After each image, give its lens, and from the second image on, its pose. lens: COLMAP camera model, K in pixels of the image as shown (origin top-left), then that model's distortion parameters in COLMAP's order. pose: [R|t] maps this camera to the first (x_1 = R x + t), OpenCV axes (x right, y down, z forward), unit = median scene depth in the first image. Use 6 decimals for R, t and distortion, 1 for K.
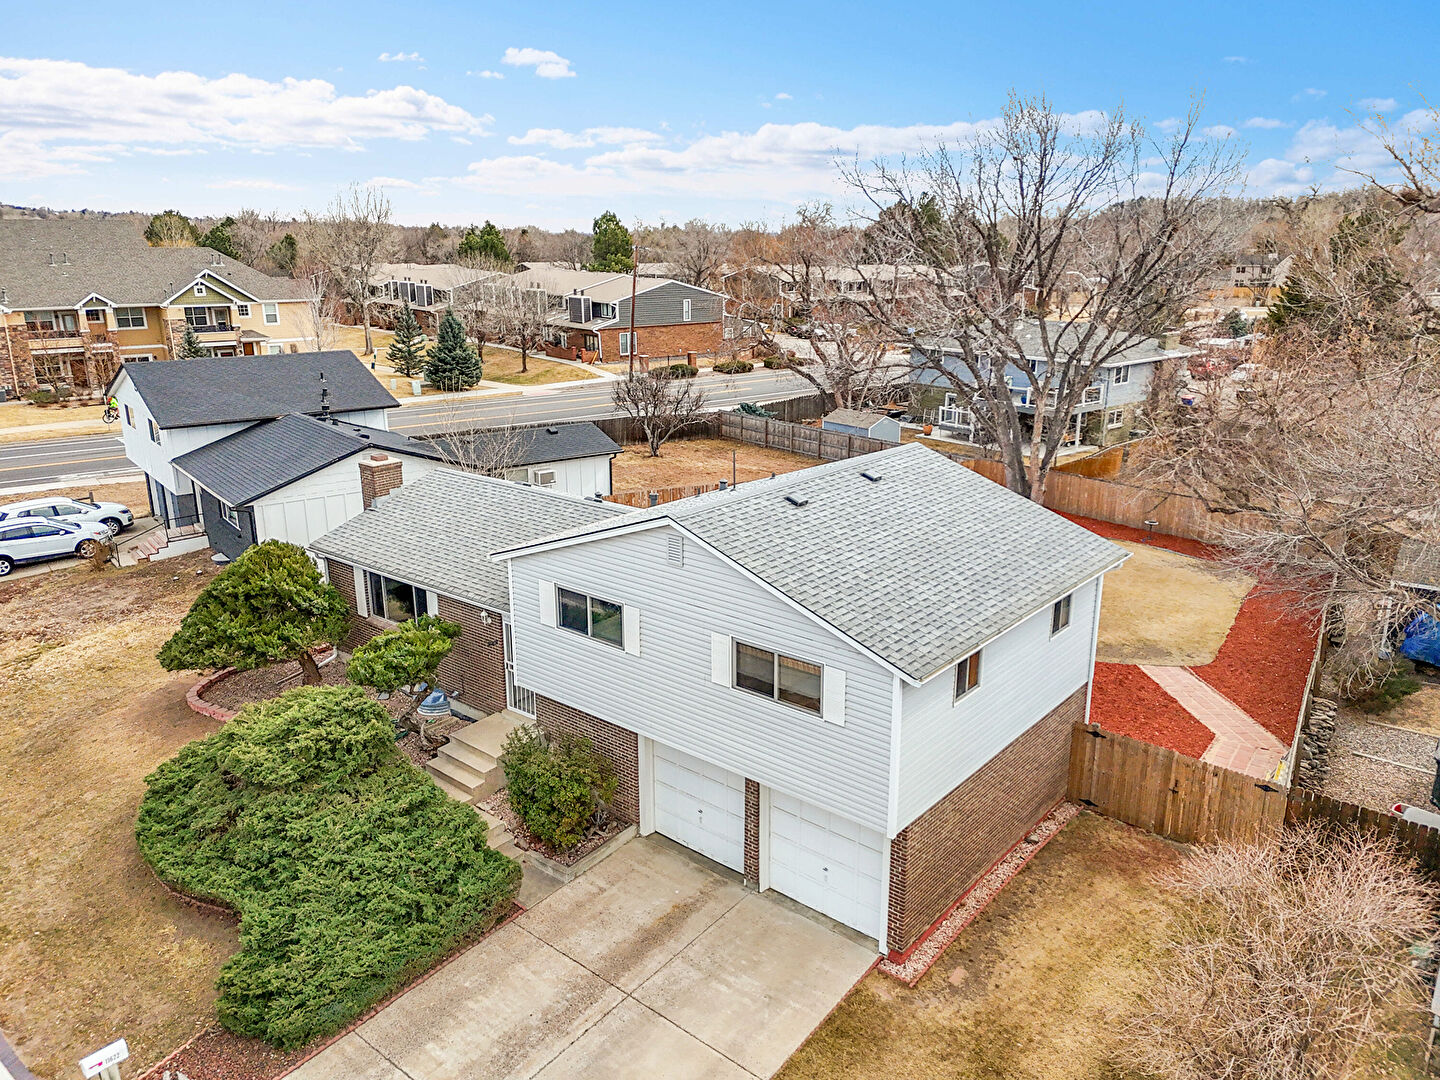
lens RADIAL K [[1053.3, 0, 723.1], [0, 1053.3, 549.8], [0, 0, 1]] dist [0.066076, -0.058057]
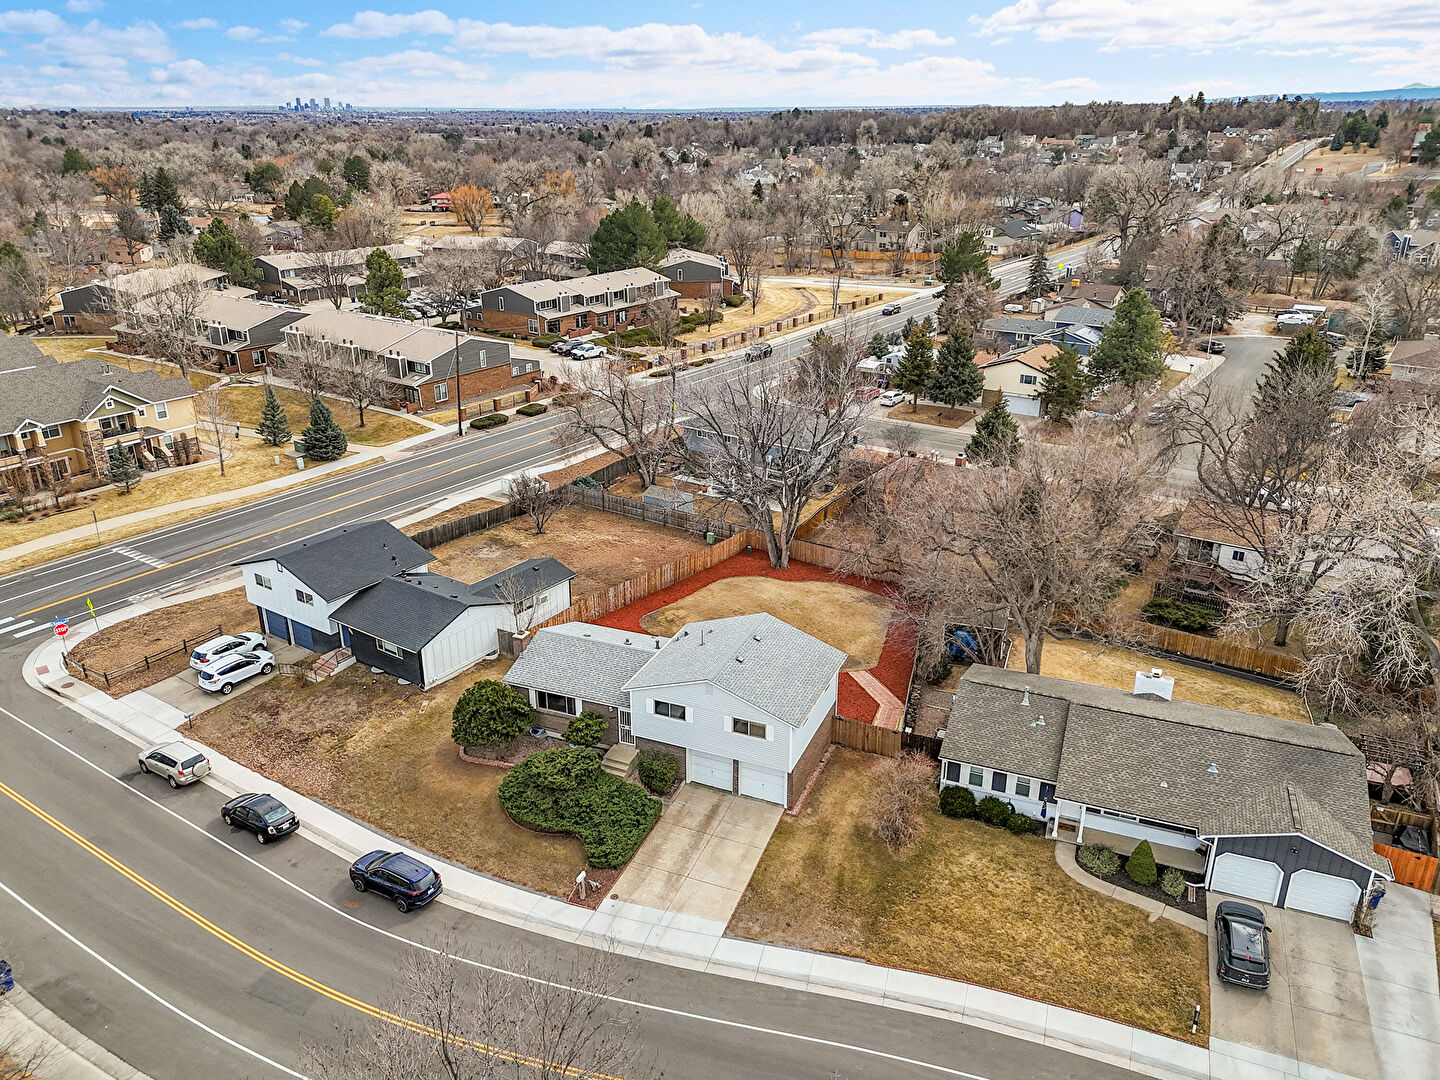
lens RADIAL K [[1053.3, 0, 723.3], [0, 1053.3, 544.7], [0, 0, 1]] dist [0.066076, -0.058057]
pose [[0.956289, -0.108039, 0.271732, -0.693524], [0.082158, 0.991082, 0.104915, -0.642555], [-0.280644, -0.078004, 0.956637, -1.640687]]
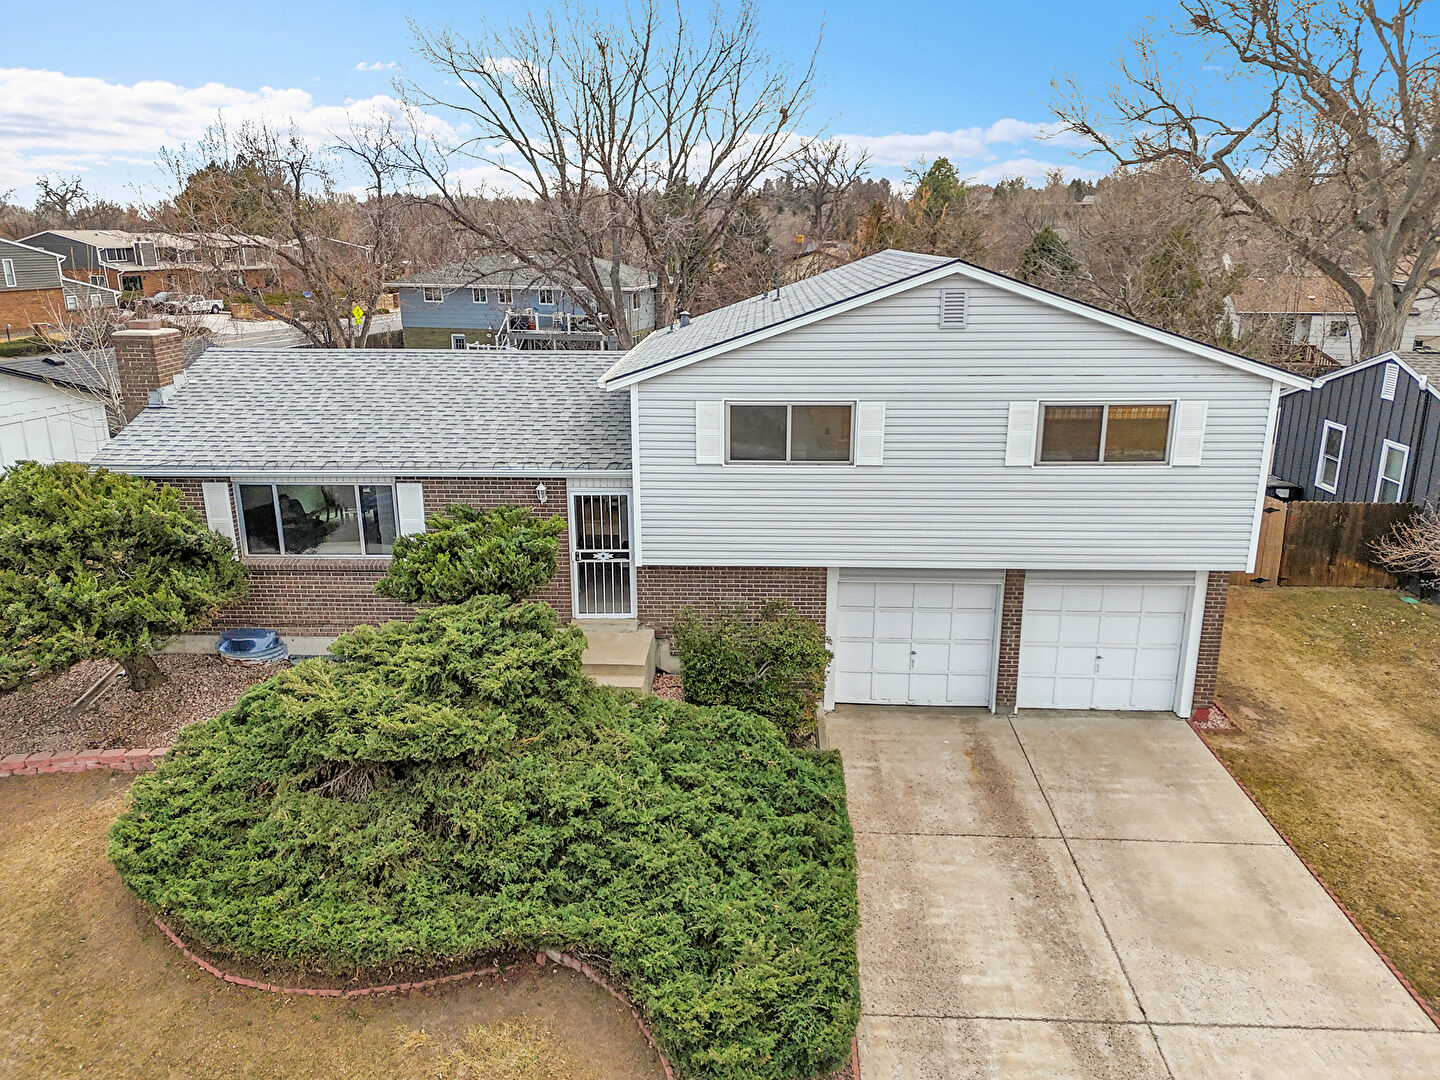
lens RADIAL K [[1053.3, 0, 728.4], [0, 1053.3, 537.7], [0, 0, 1]] dist [0.066076, -0.058057]
pose [[0.789582, -0.168197, 0.590145, -0.626249], [0.174347, 0.983559, 0.047057, 0.093801], [-0.588357, 0.065734, 0.805925, 0.411013]]
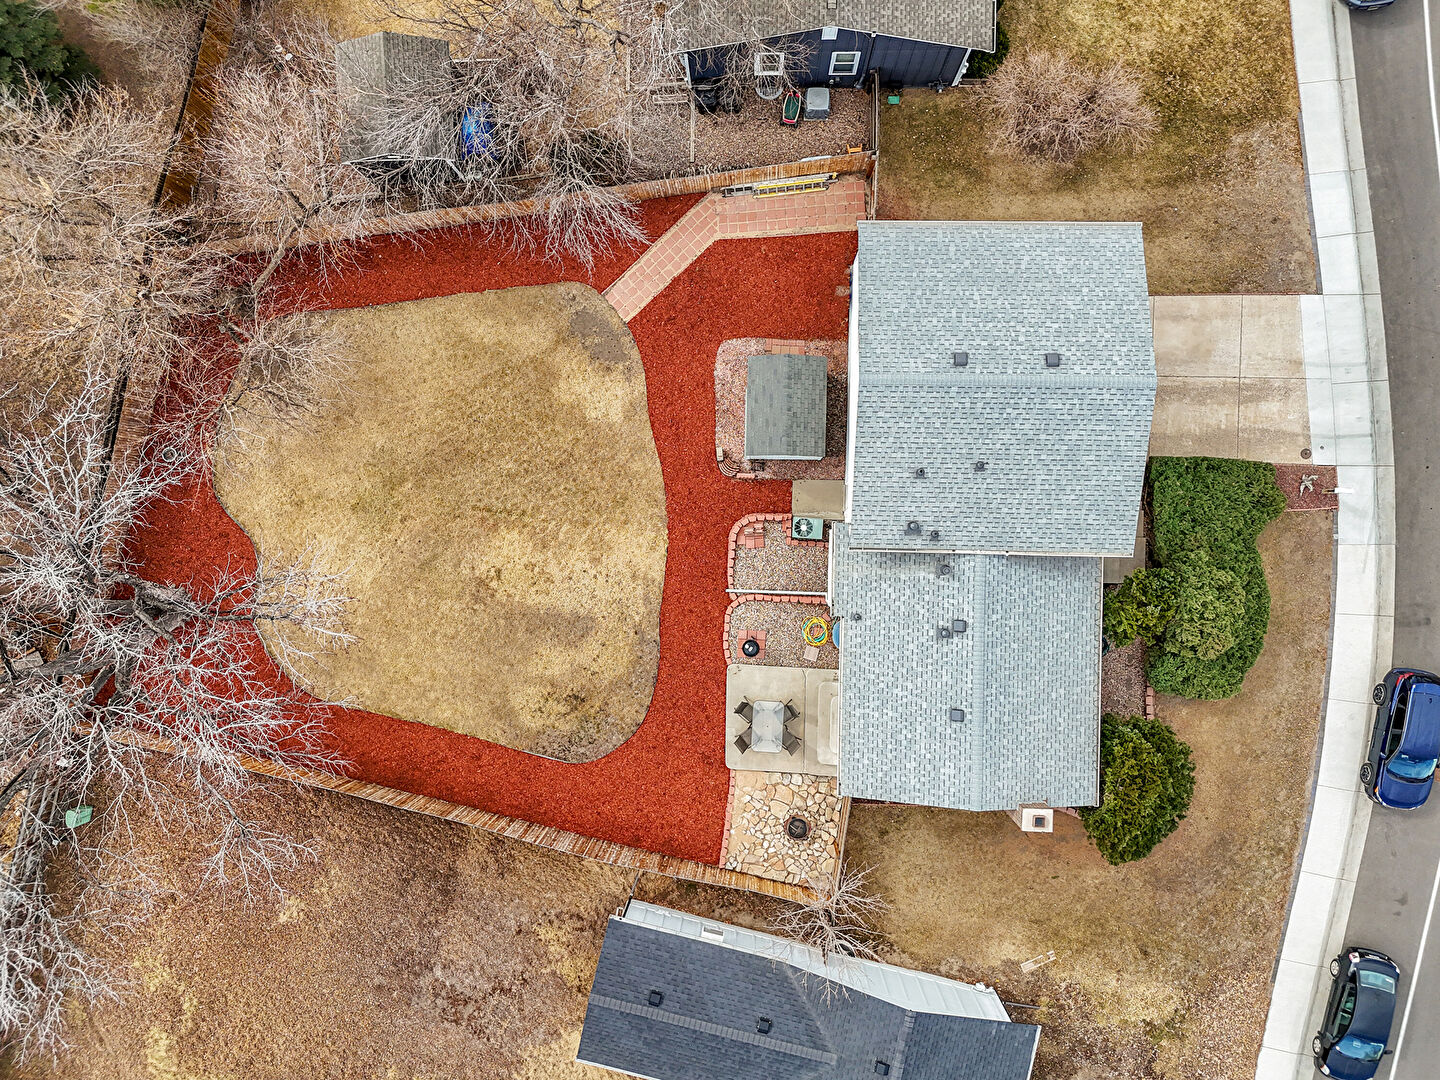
lens RADIAL K [[1053.3, 0, 722.5], [0, 1053.3, 541.3], [0, 0, 1]] dist [0.066076, -0.058057]
pose [[-0.622093, -0.782569, 0.024234, 0.120413], [0.253043, -0.171669, 0.952102, -1.661222], [-0.740925, 0.598428, 0.304818, 1.017908]]
